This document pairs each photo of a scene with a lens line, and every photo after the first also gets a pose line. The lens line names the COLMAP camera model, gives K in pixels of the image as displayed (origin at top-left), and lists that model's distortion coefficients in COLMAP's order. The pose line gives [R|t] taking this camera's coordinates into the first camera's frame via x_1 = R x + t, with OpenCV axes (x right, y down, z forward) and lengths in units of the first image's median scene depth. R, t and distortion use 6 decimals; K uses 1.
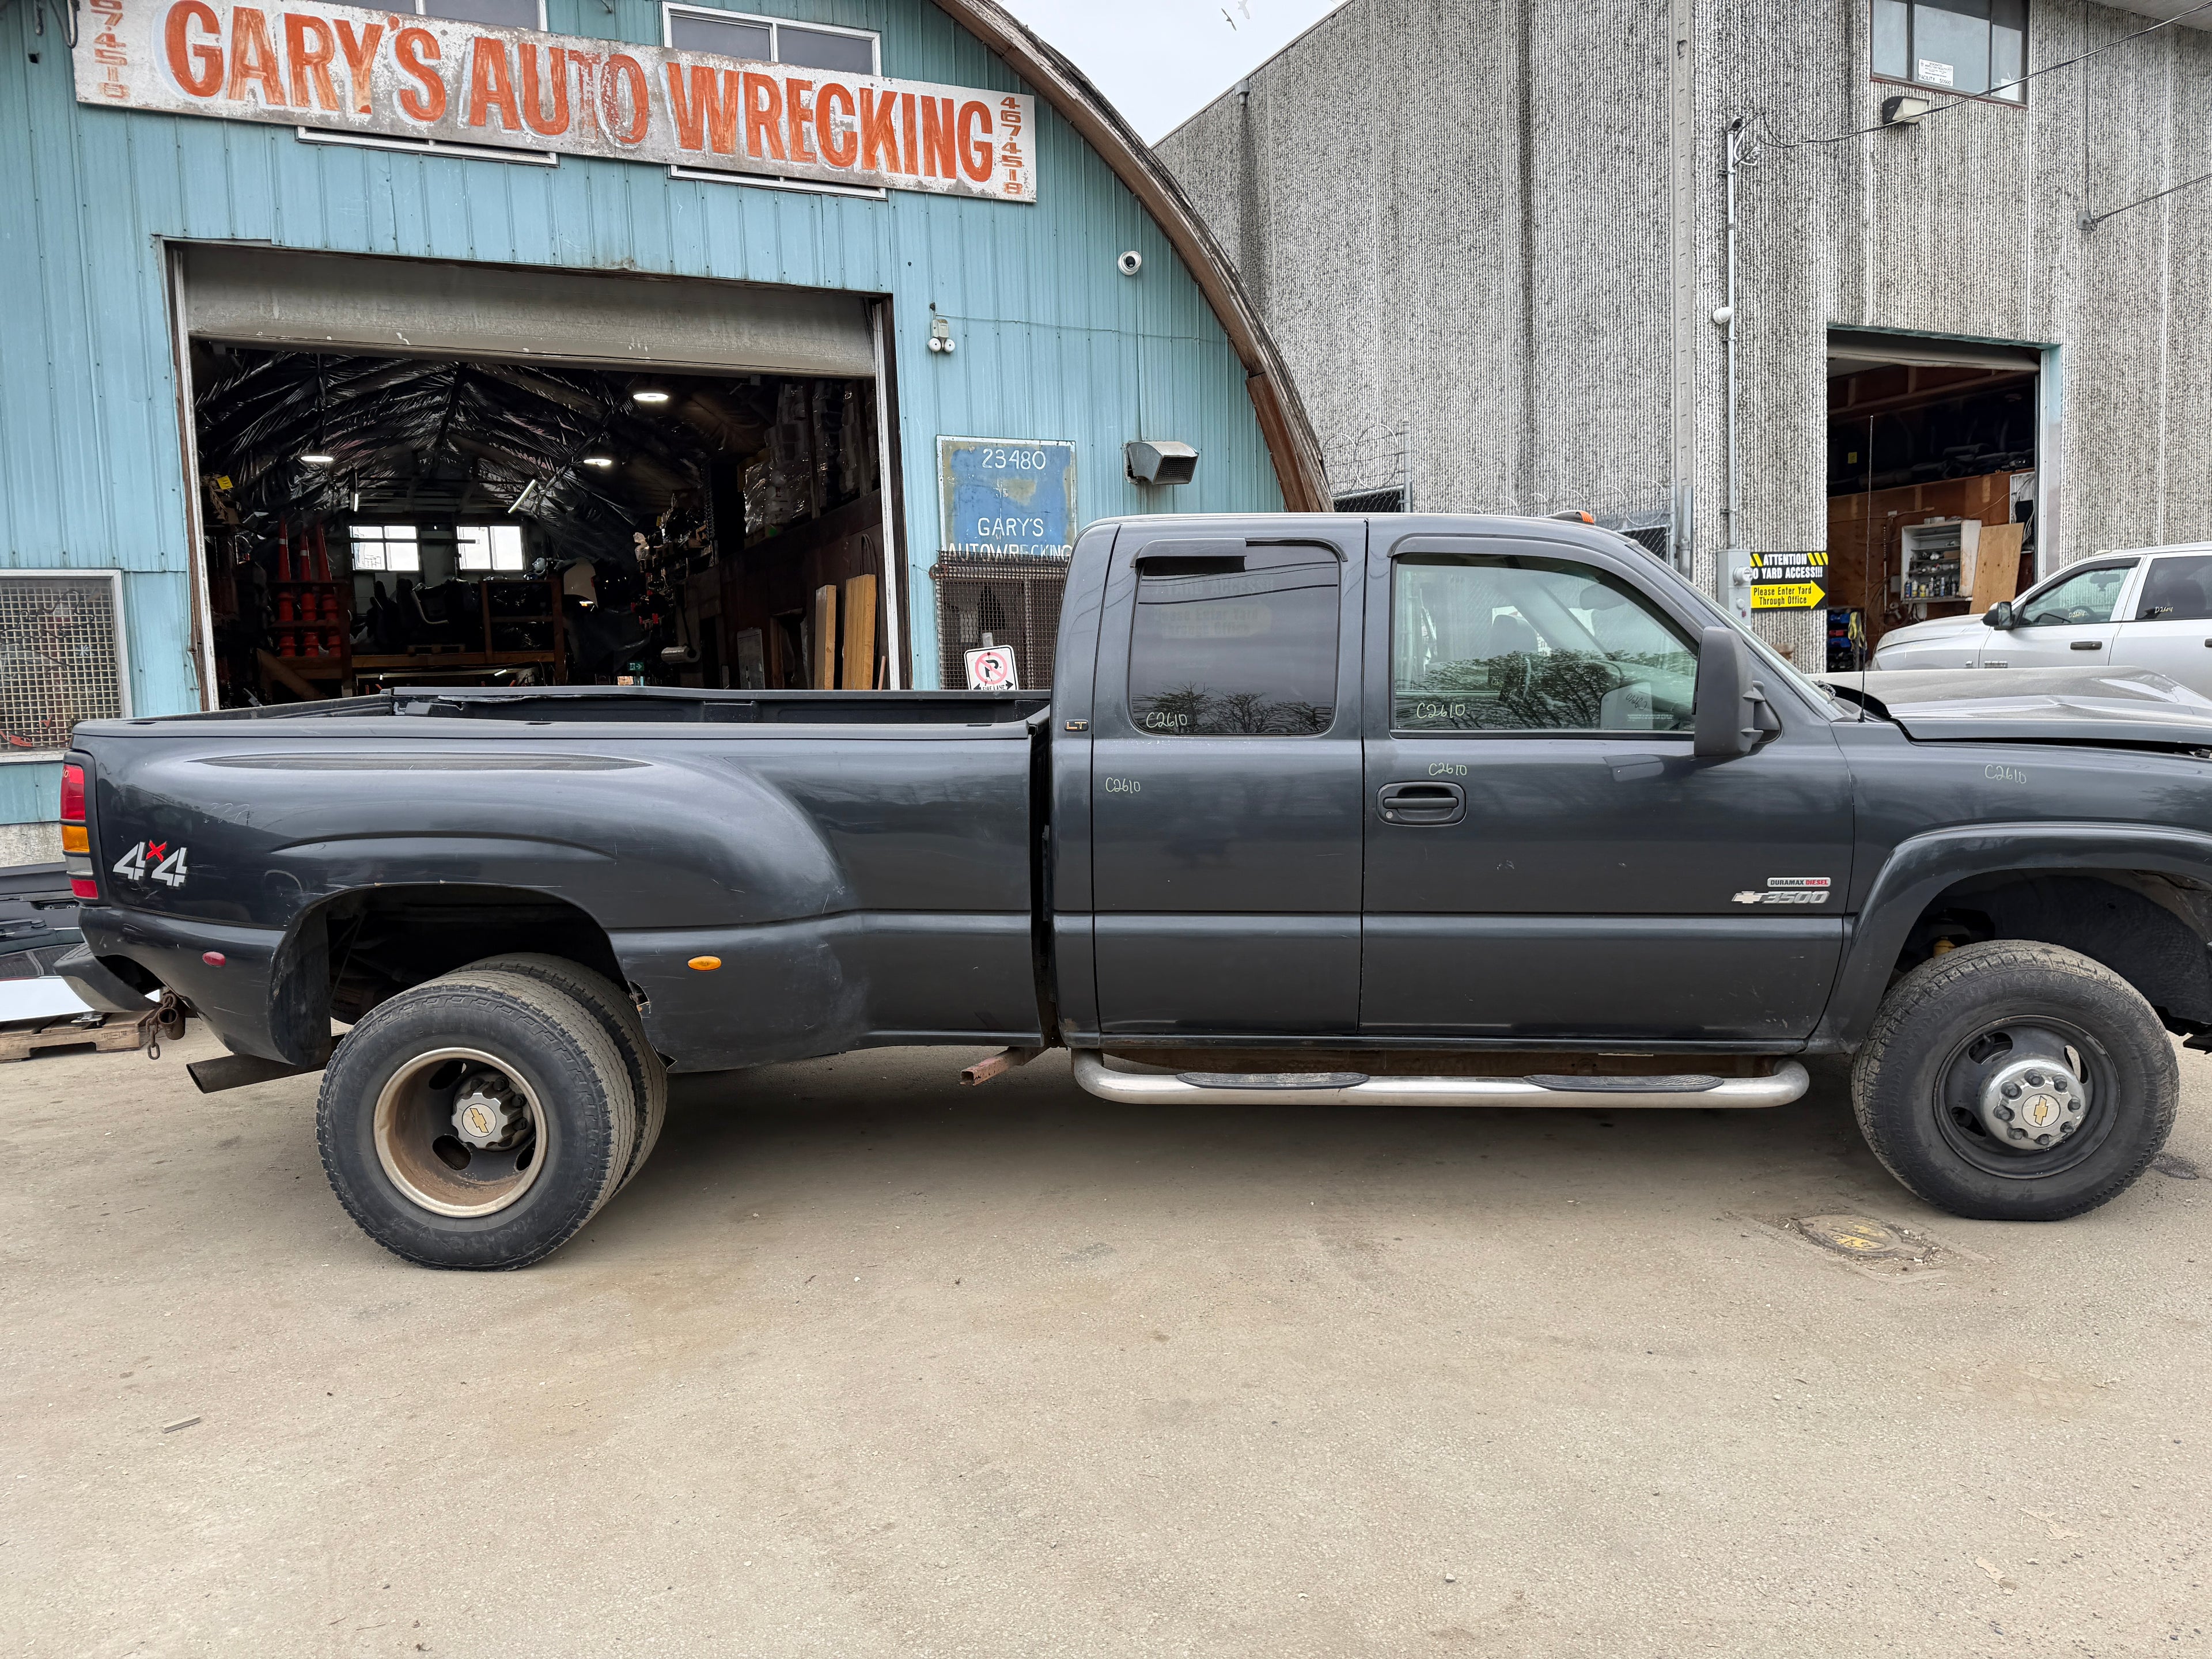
lens RADIAL K [[1562.0, 0, 1117.4], [0, 1562.0, 824.4], [0, 0, 1]] dist [0.019785, -0.028222]
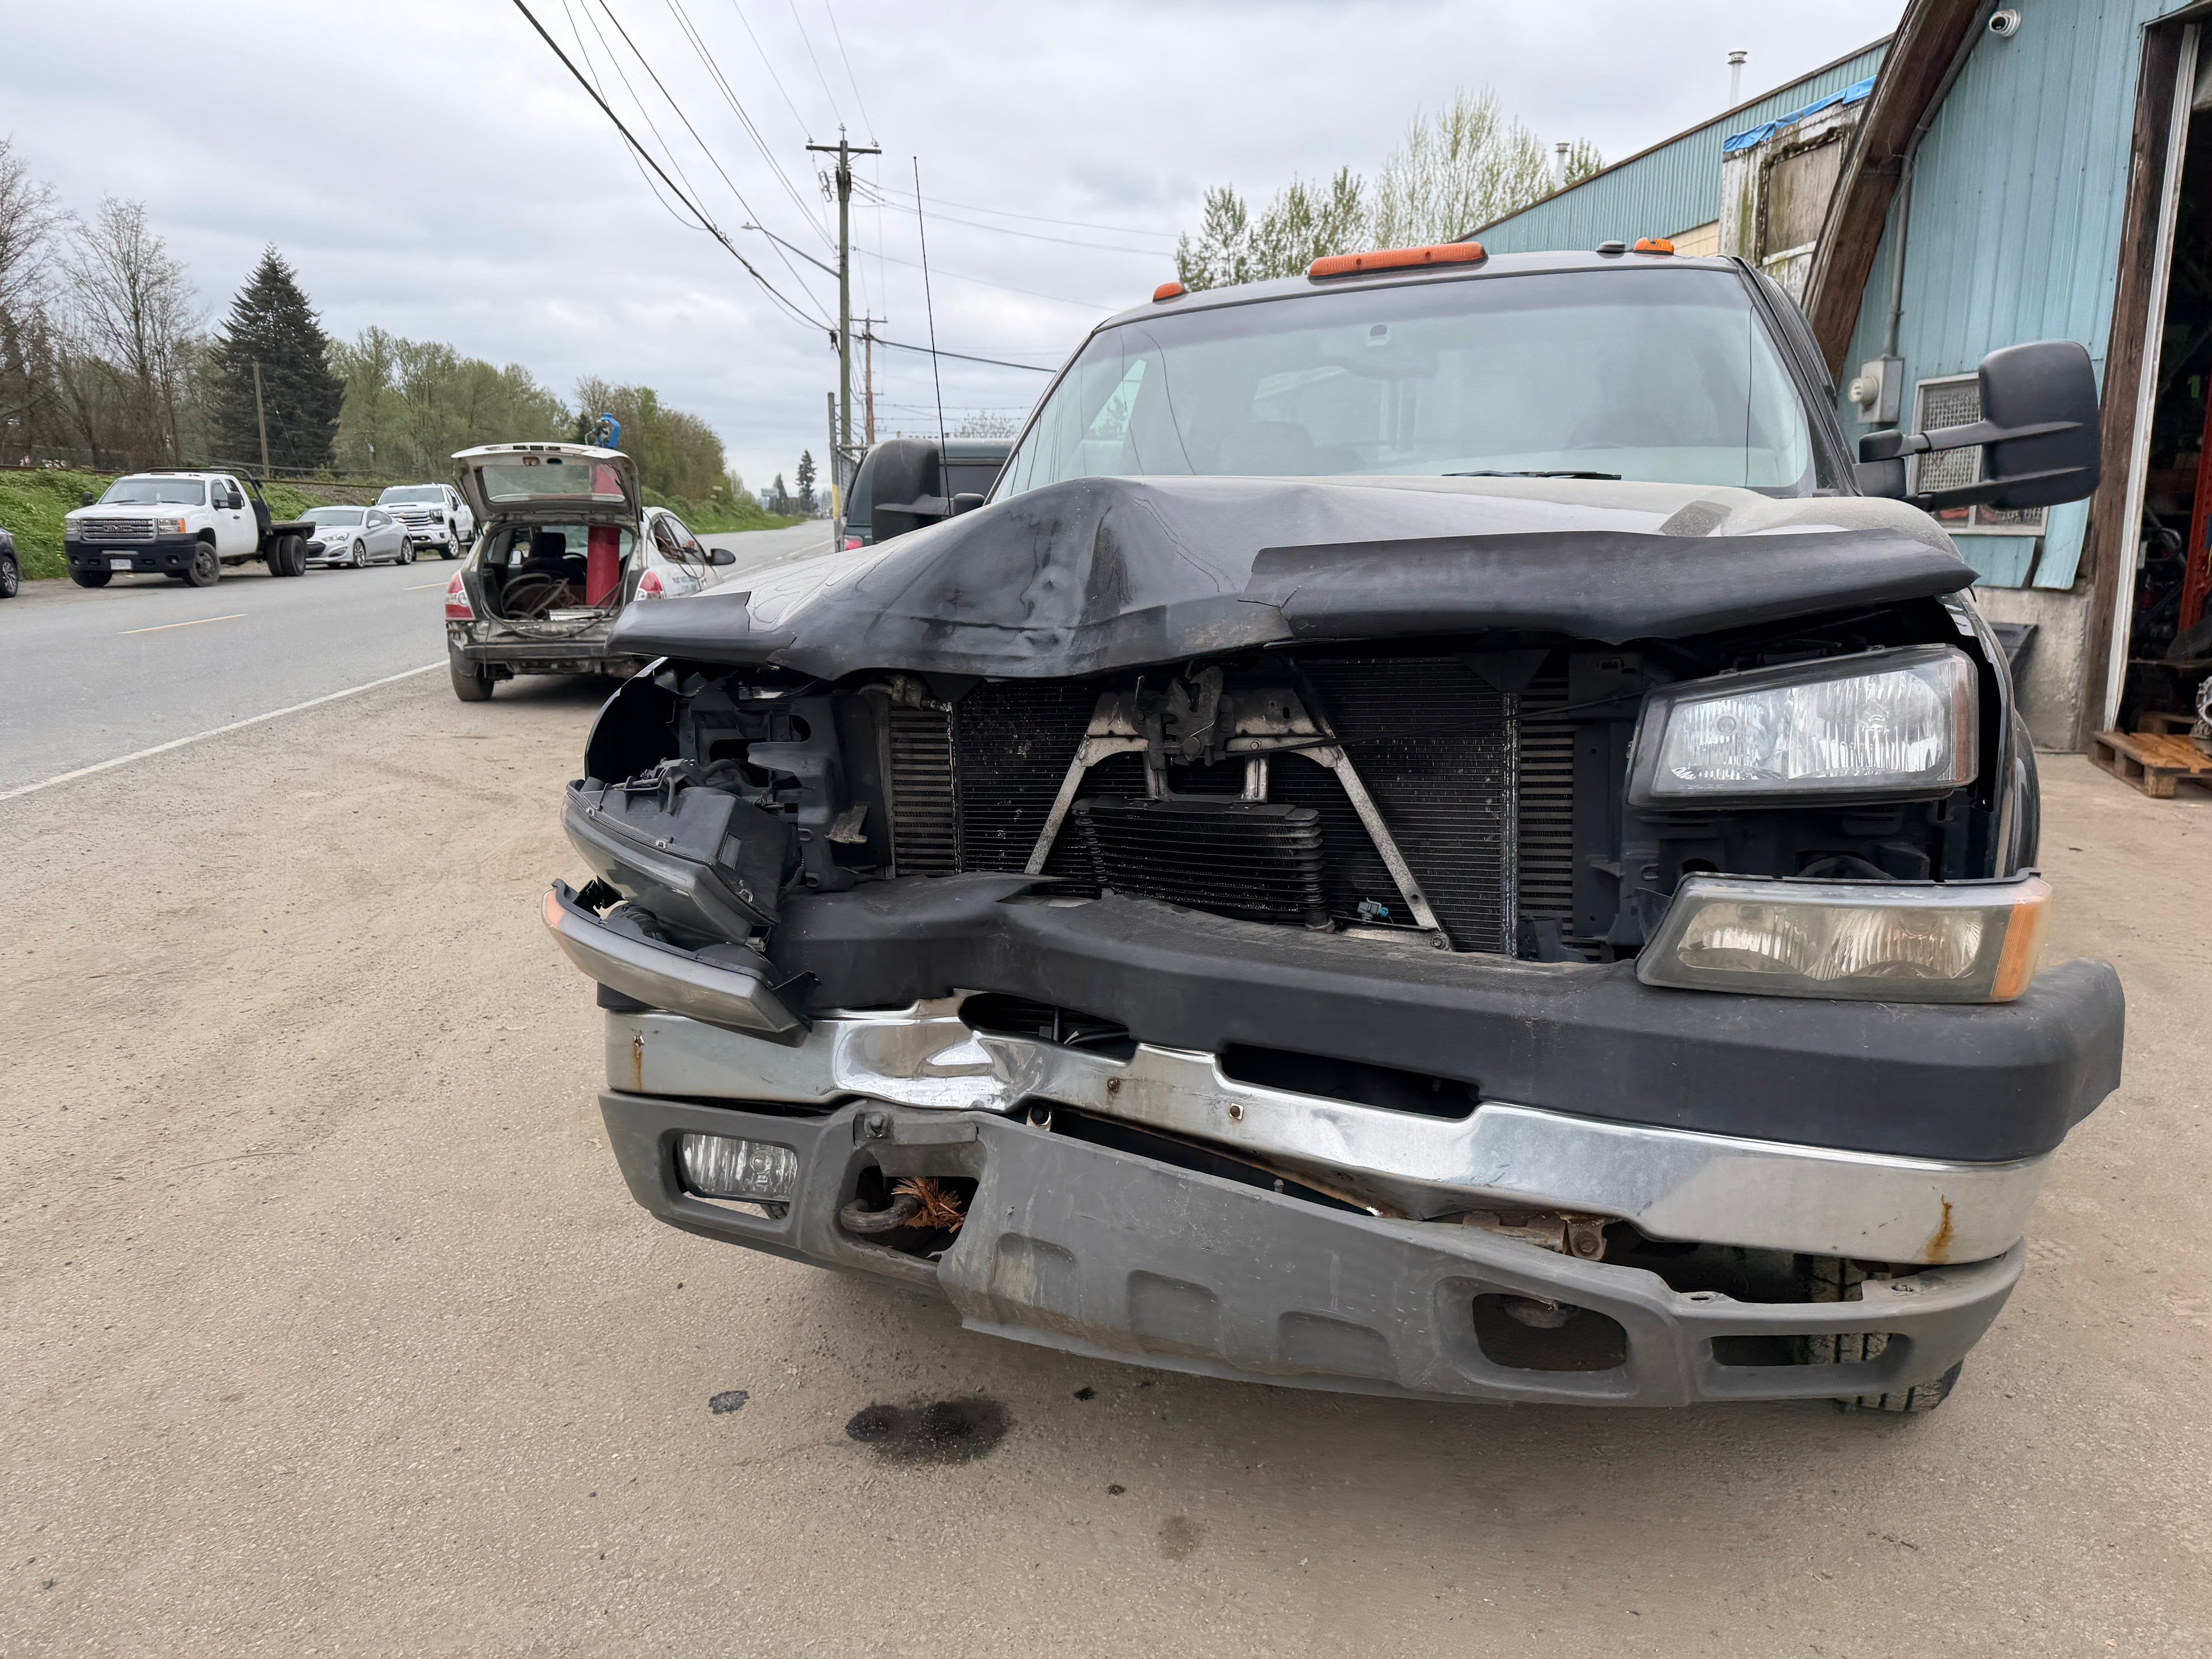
lens RADIAL K [[1570.8, 0, 1122.4], [0, 1570.8, 787.2], [0, 0, 1]] dist [0.031321, -0.018045]
pose [[-0.274906, 0.195378, -0.941411, 0.555740], [-0.079298, 0.971193, 0.224715, -0.060318], [0.958196, 0.136427, -0.251493, 0.586426]]
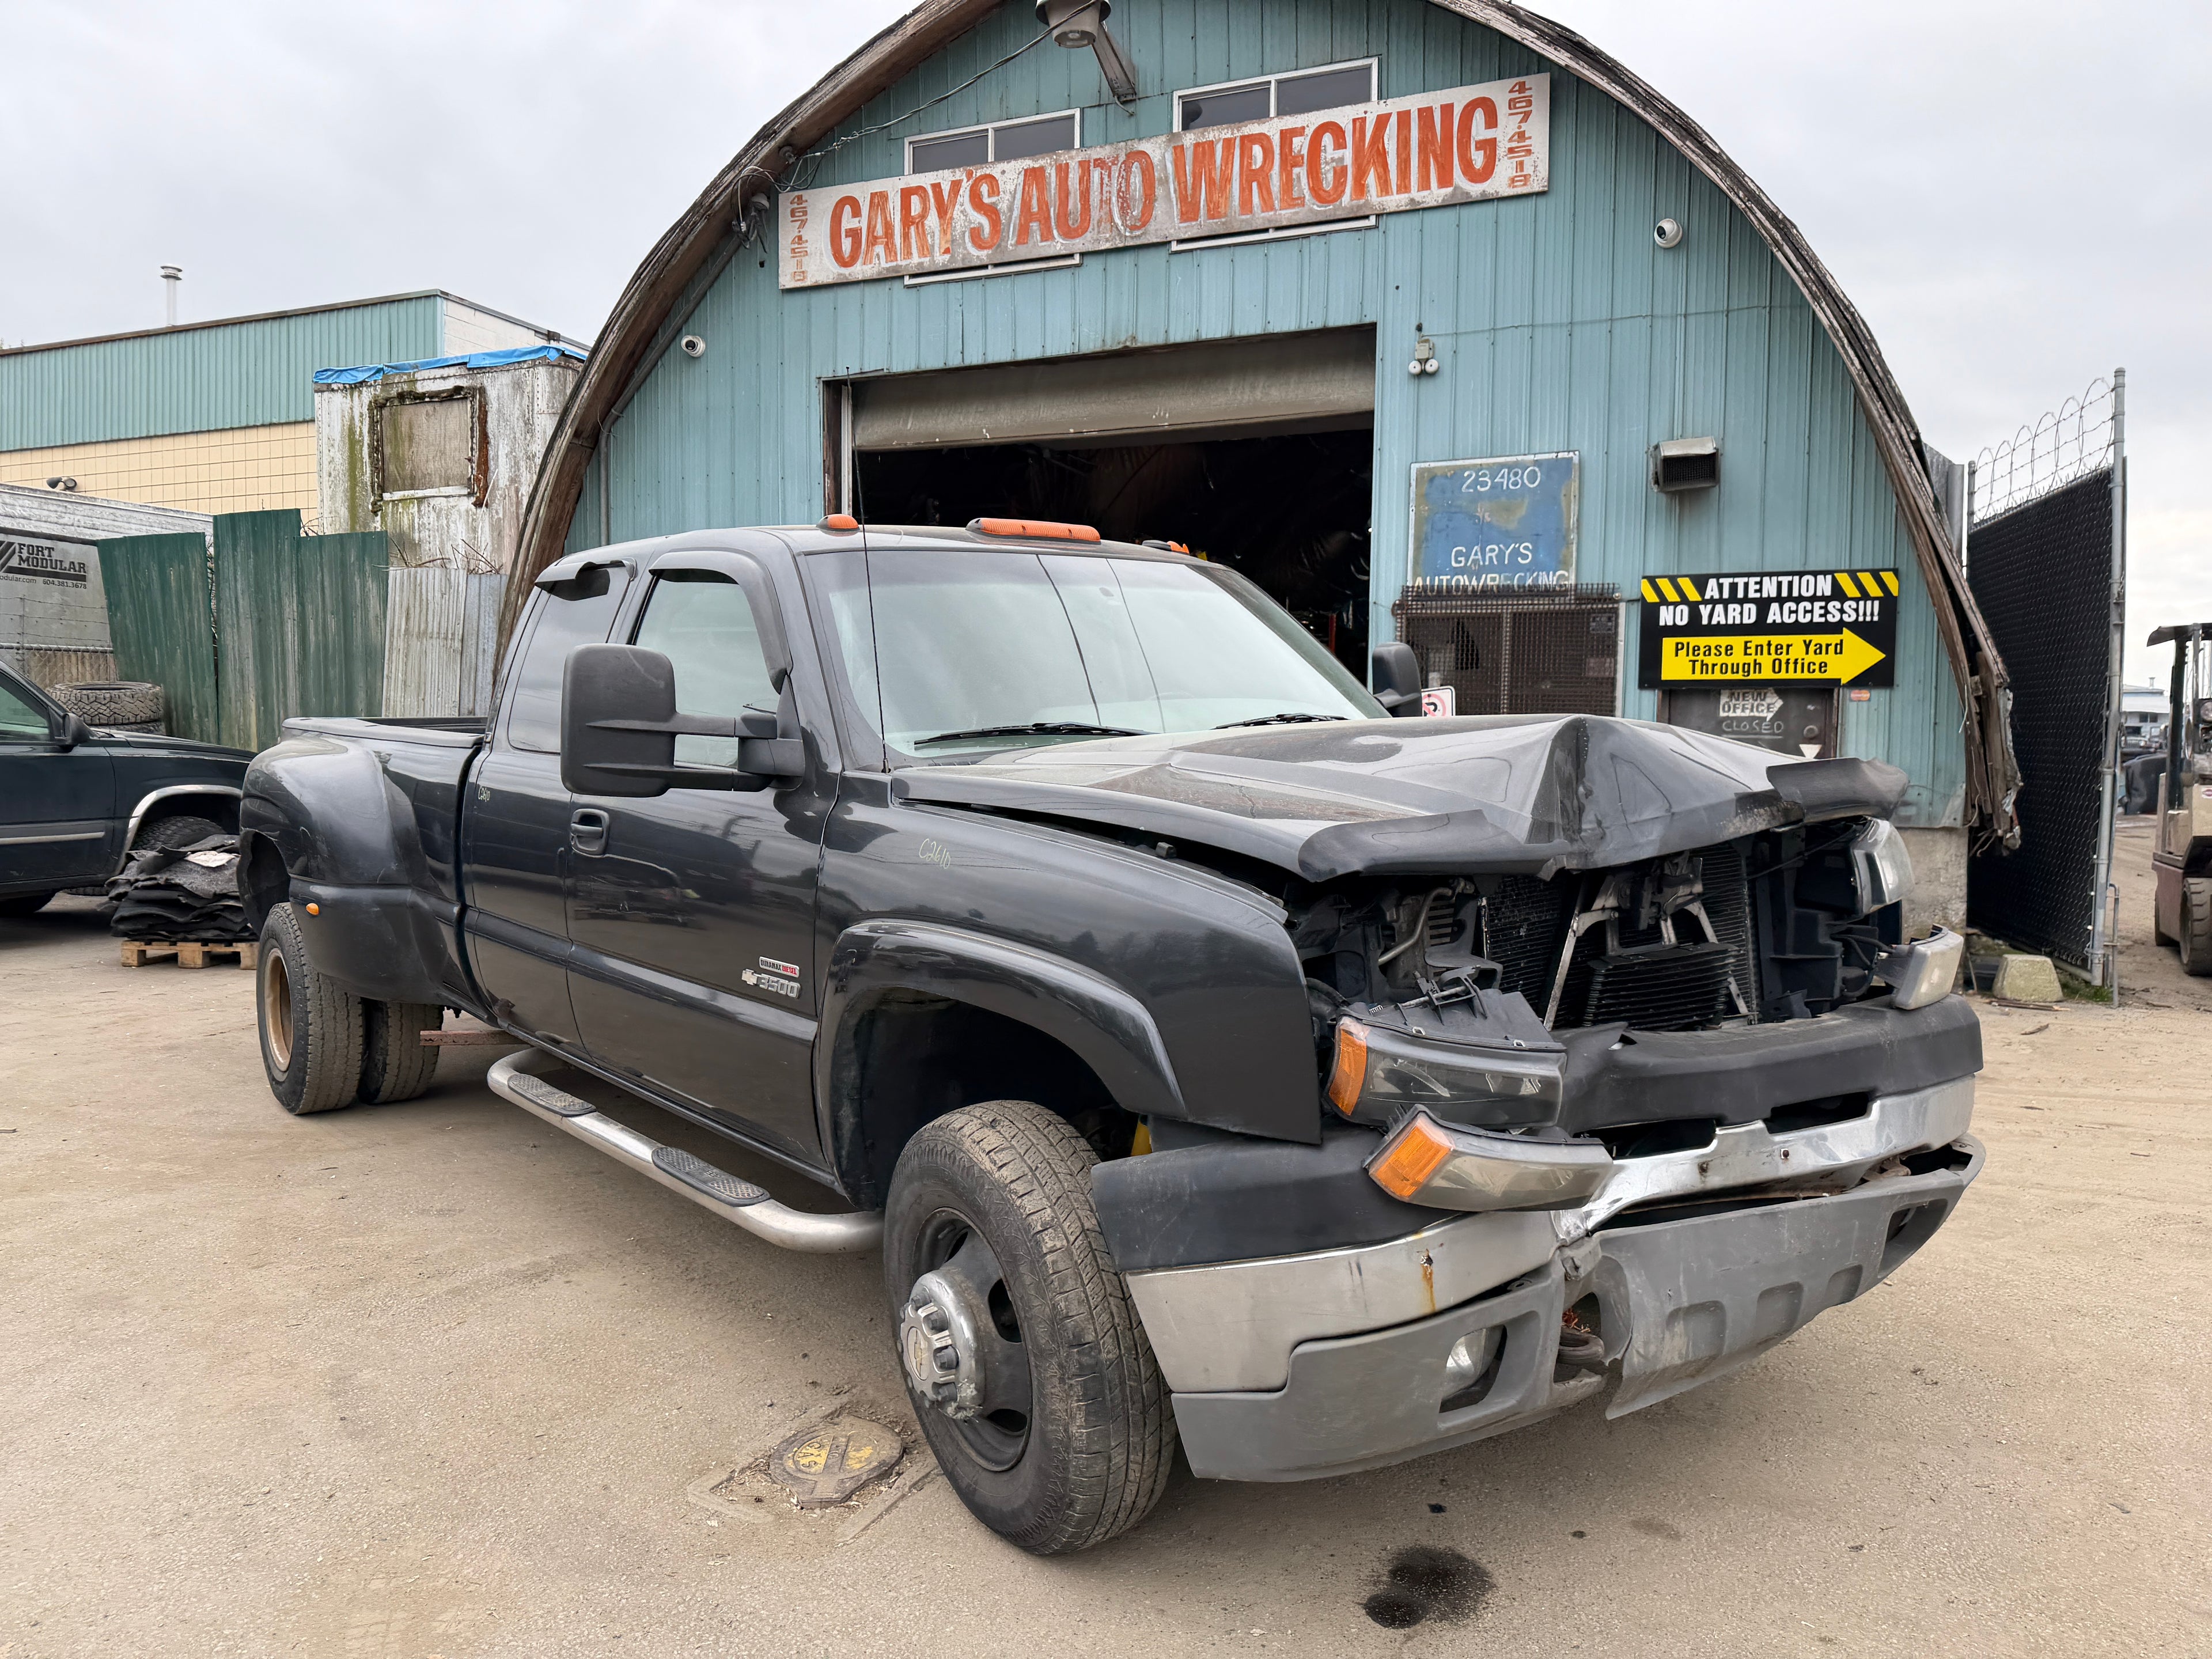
lens RADIAL K [[1560.9, 0, 1106.3], [0, 1560.9, 823.6], [0, 0, 1]] dist [0.027761, -0.044775]
pose [[0.665939, 0.073374, -0.742389, 0.495062], [-0.099065, 0.995036, 0.009480, -0.025879], [0.739399, 0.067231, 0.669902, 0.260669]]
